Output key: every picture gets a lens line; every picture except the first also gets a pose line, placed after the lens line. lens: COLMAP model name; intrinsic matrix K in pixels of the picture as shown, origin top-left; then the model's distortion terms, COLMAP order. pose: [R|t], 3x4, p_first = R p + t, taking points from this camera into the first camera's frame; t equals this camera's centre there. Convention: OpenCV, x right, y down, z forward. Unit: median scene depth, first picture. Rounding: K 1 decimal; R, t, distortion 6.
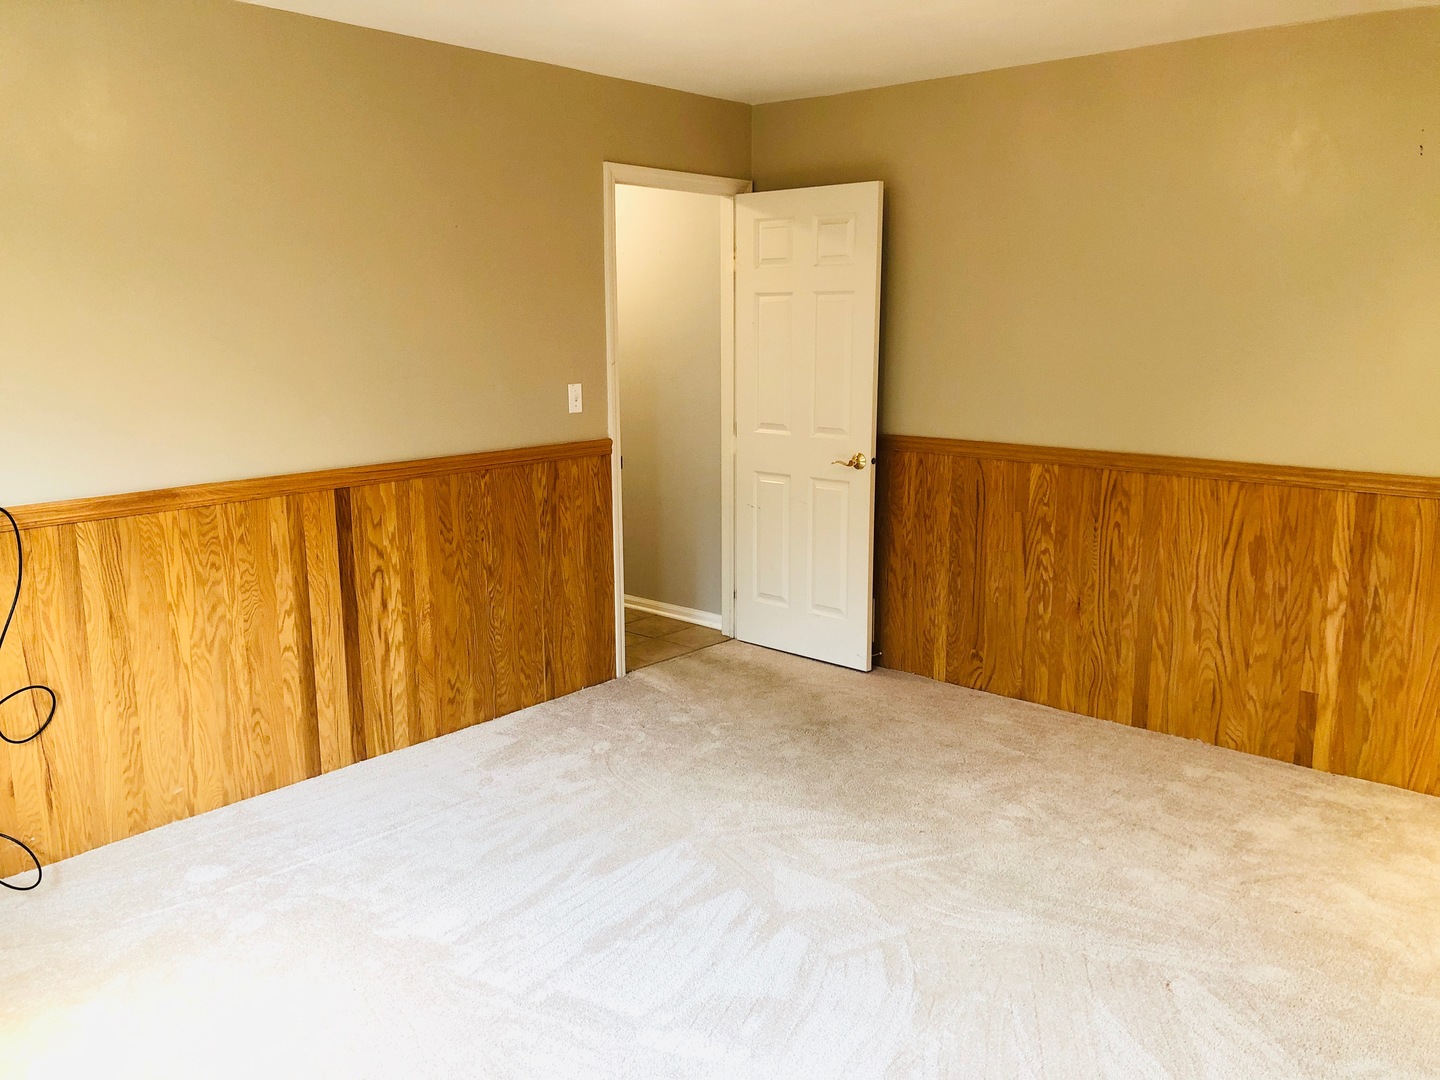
lens RADIAL K [[1144.1, 0, 720.0], [0, 1144.1, 540.0], [0, 0, 1]] dist [-0.007462, -0.006555]
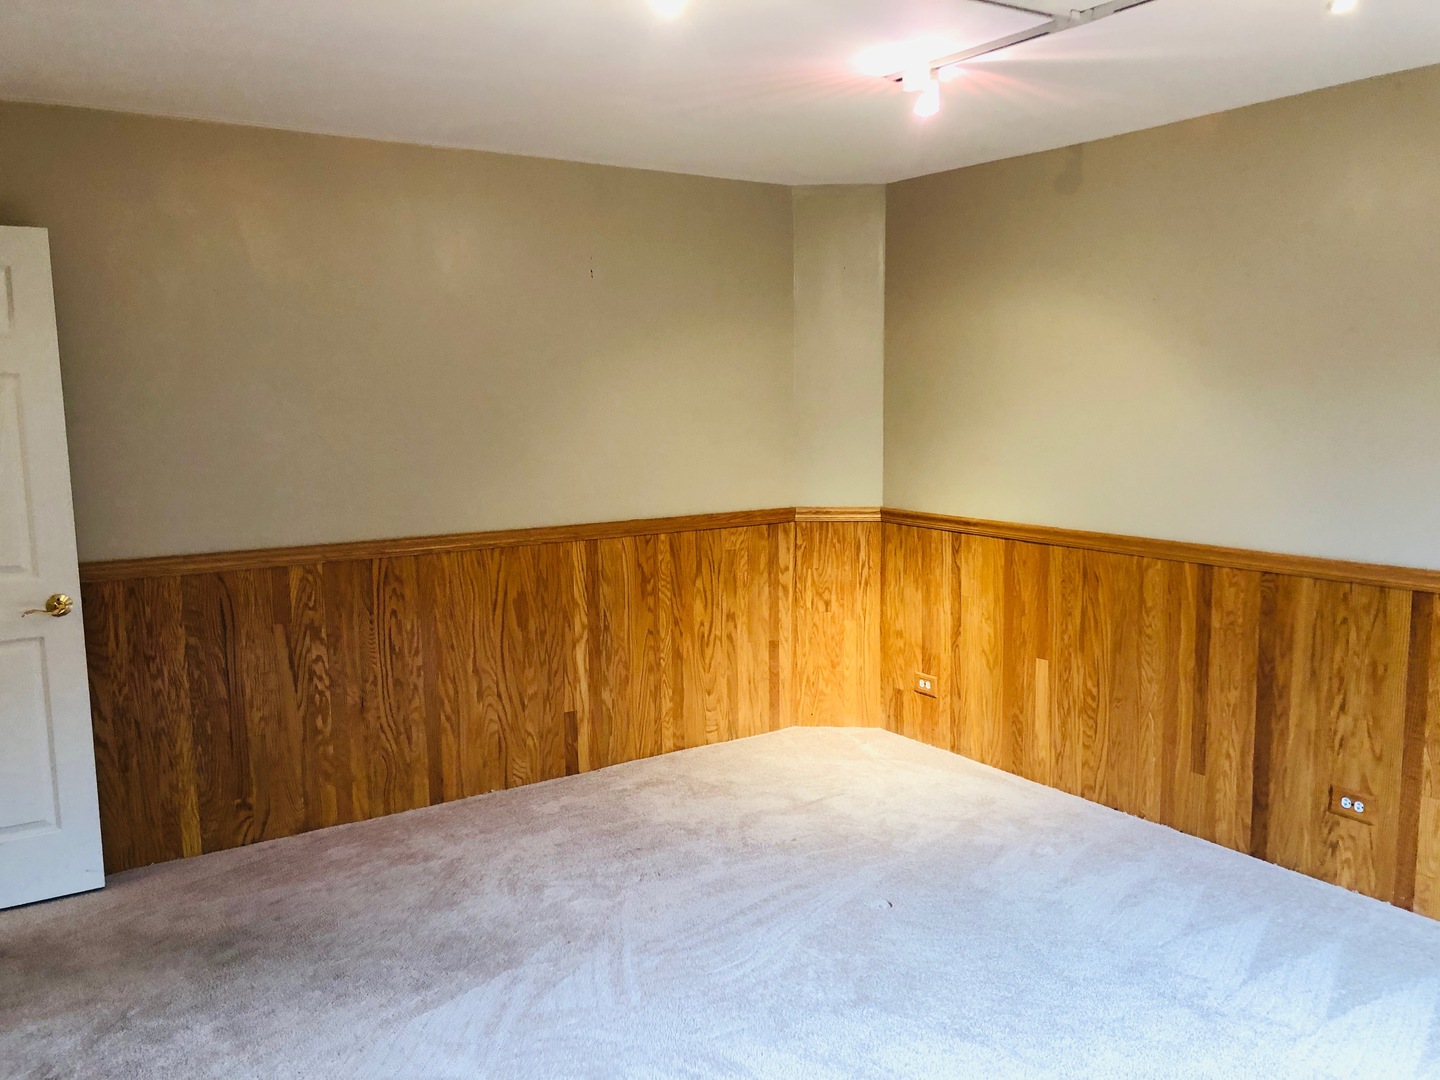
lens RADIAL K [[1144.1, 0, 720.0], [0, 1144.1, 540.0], [0, 0, 1]] dist [-0.007462, -0.006555]
pose [[0.243846, -0.122092, 0.962098, -0.530571], [0.196755, 0.977641, 0.074196, -0.092426], [-0.949645, 0.171205, 0.262417, 0.465152]]
